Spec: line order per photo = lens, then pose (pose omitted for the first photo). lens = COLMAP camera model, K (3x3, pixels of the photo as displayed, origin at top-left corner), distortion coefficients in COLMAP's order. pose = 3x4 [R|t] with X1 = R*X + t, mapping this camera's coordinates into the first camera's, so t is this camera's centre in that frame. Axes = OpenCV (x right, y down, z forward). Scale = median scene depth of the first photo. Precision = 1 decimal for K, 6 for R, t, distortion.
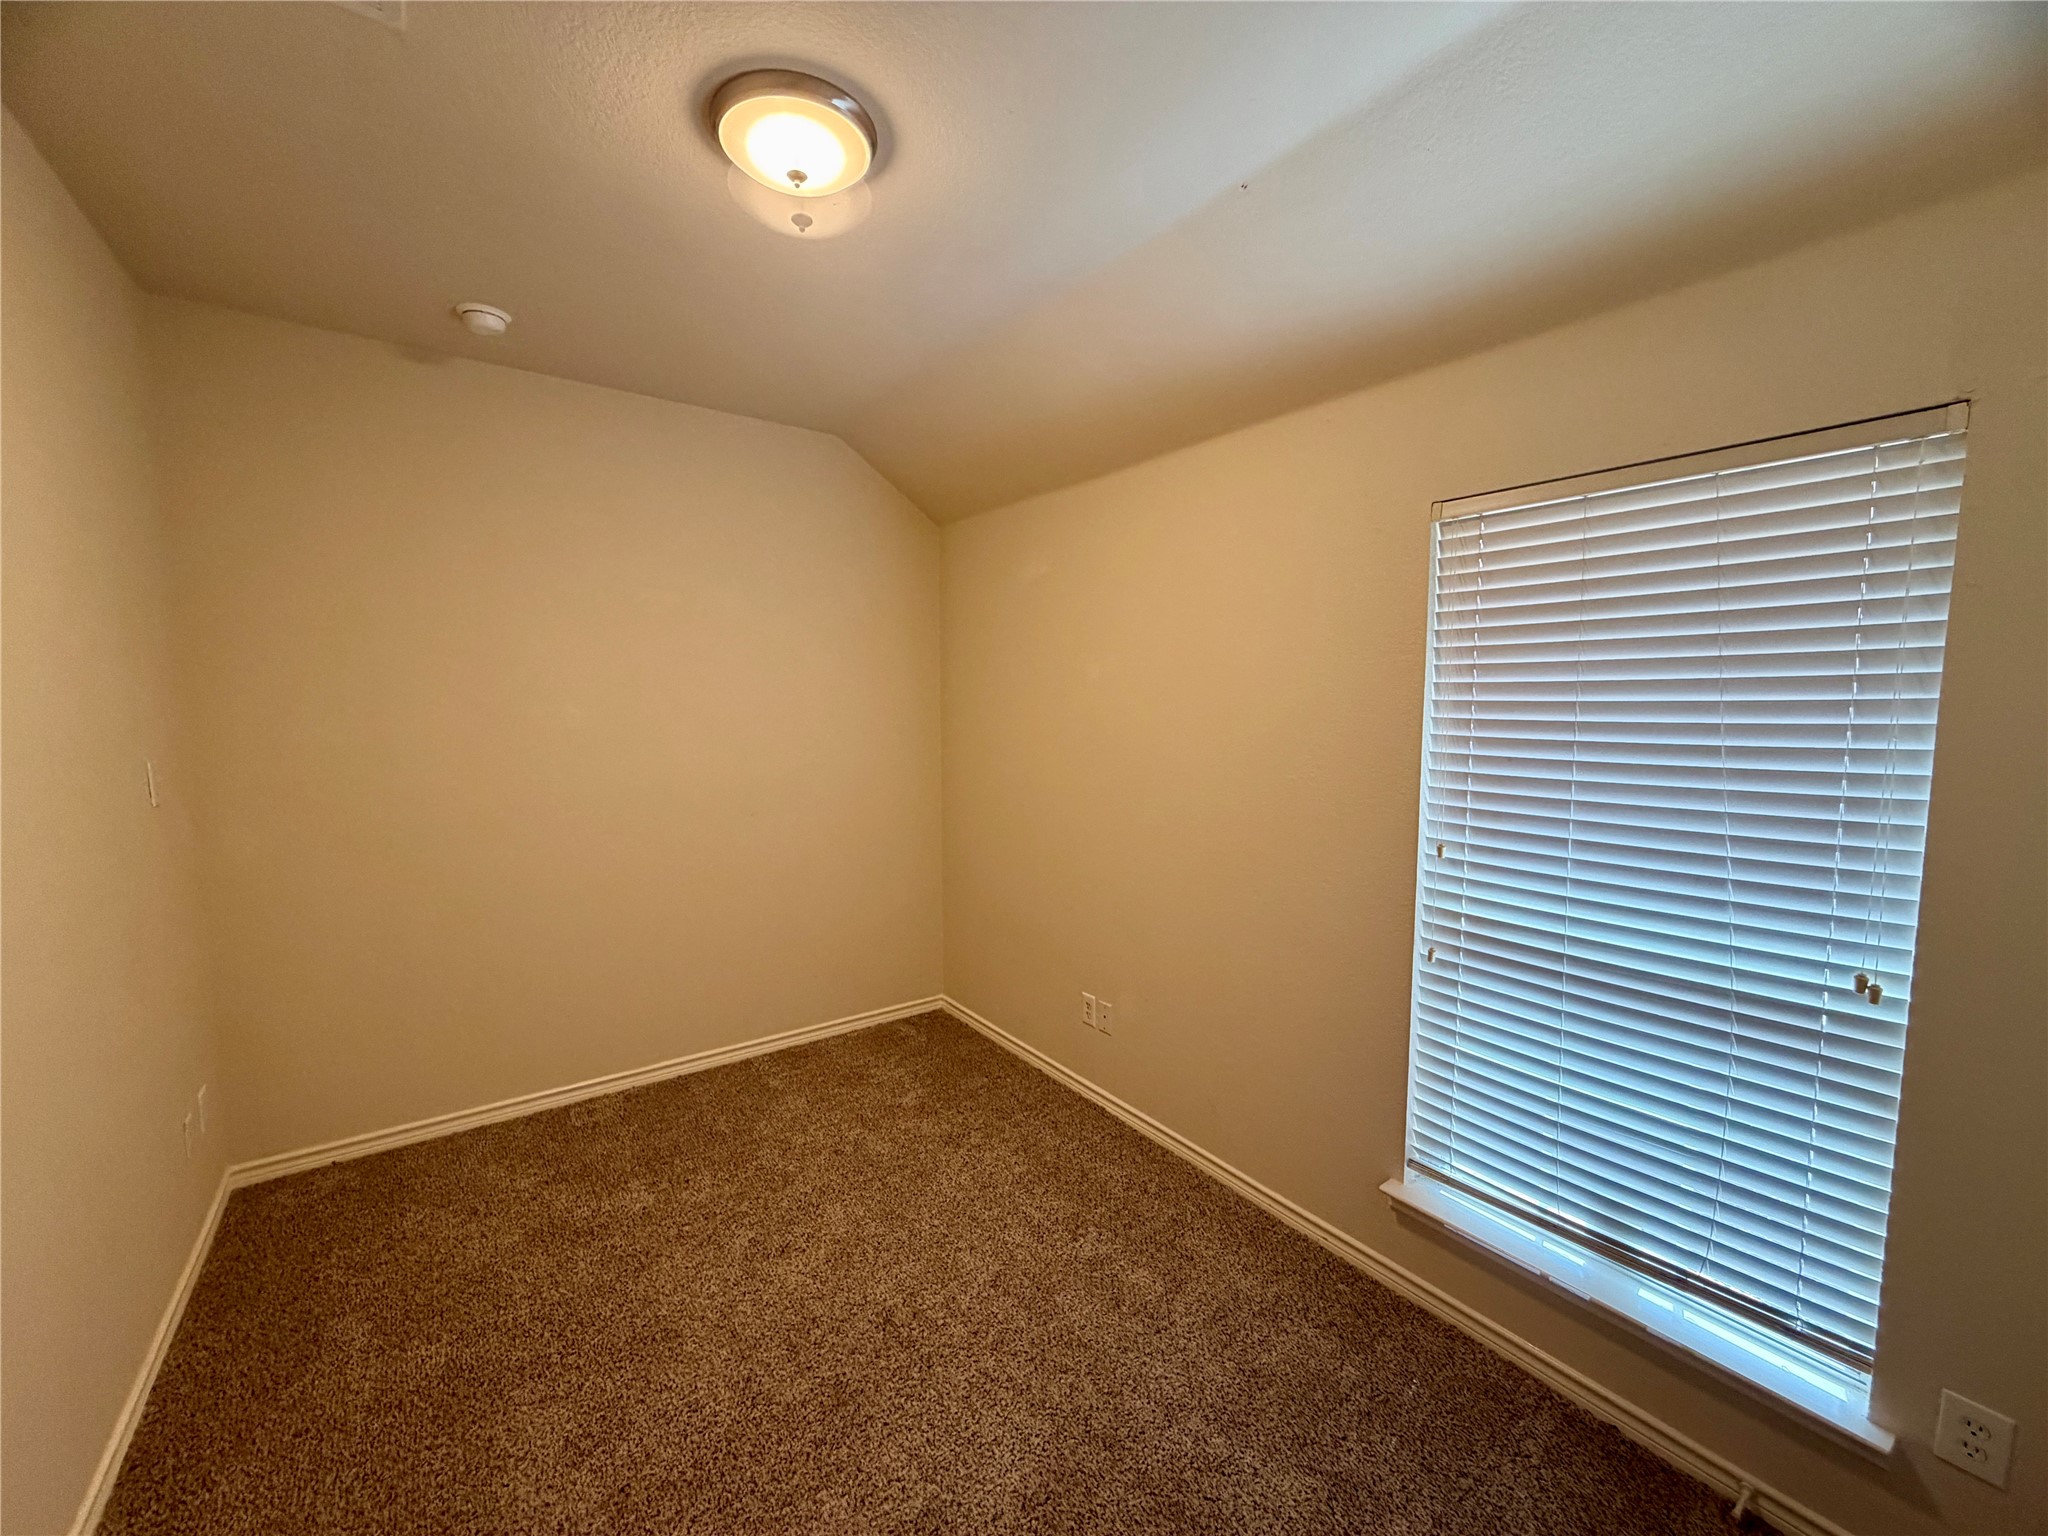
lens RADIAL K [[817.8, 0, 1017.4], [0, 817.8, 768.8], [0, 0, 1]] dist [0.000122, 0.000408]
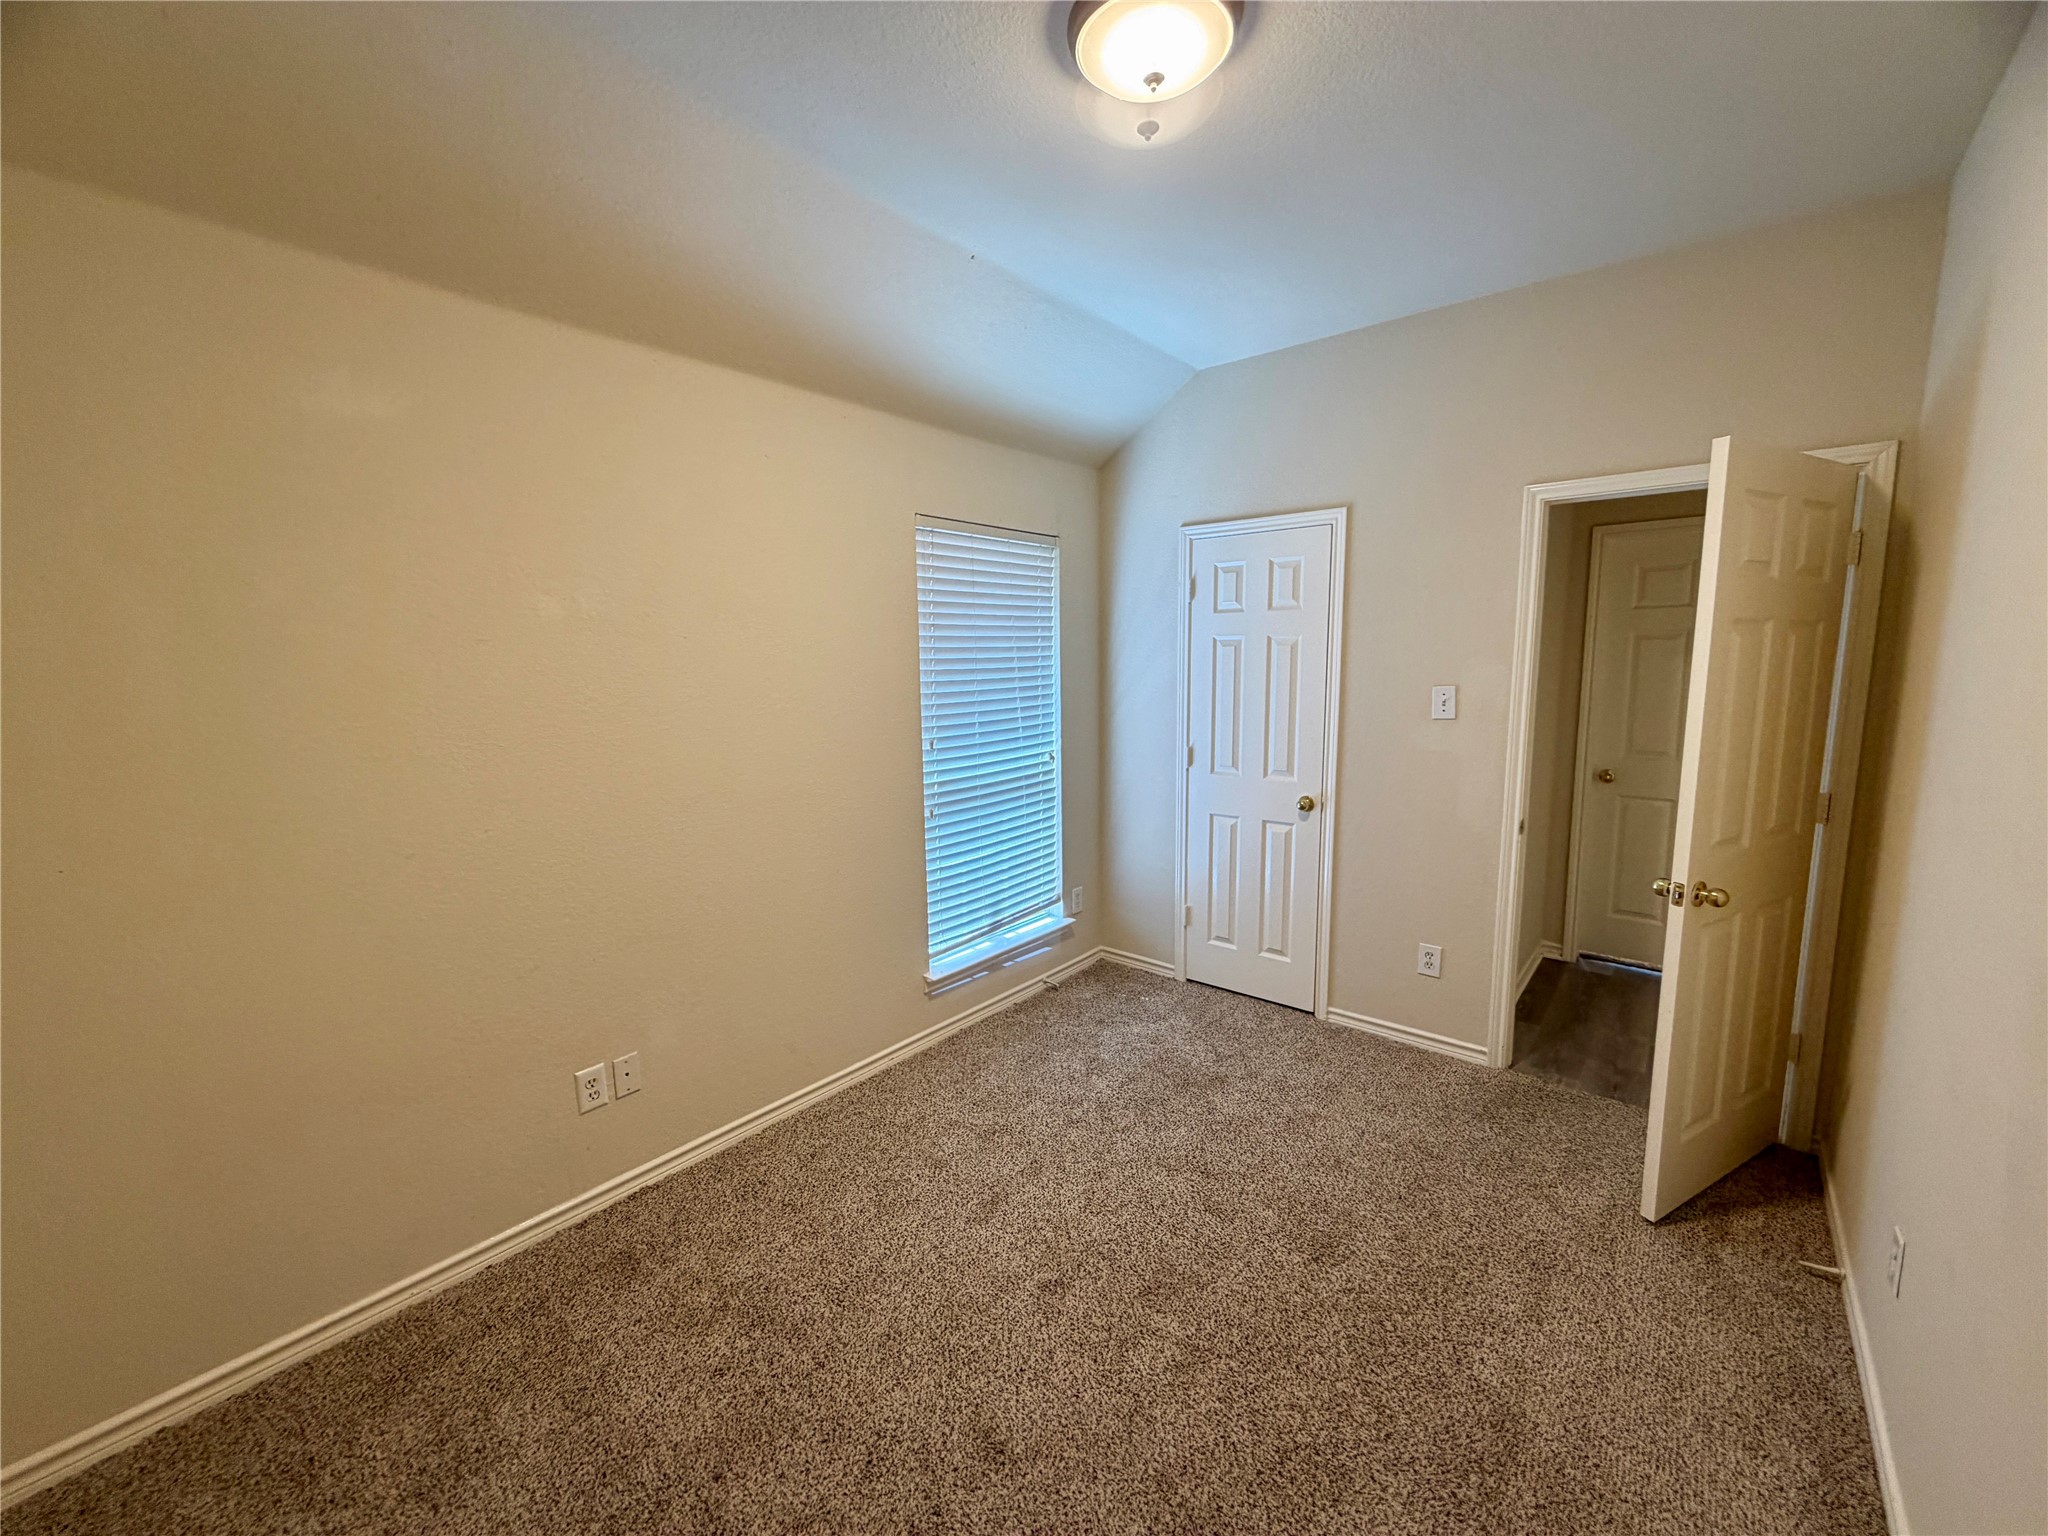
lens RADIAL K [[817.8, 0, 1017.4], [0, 817.8, 768.8], [0, 0, 1]] dist [0.000122, 0.000408]
pose [[-0.239970, -0.131715, 0.961803, -1.122297], [0.101050, 0.981982, 0.159690, -0.095405], [-0.965507, 0.135512, -0.222336, 1.322254]]
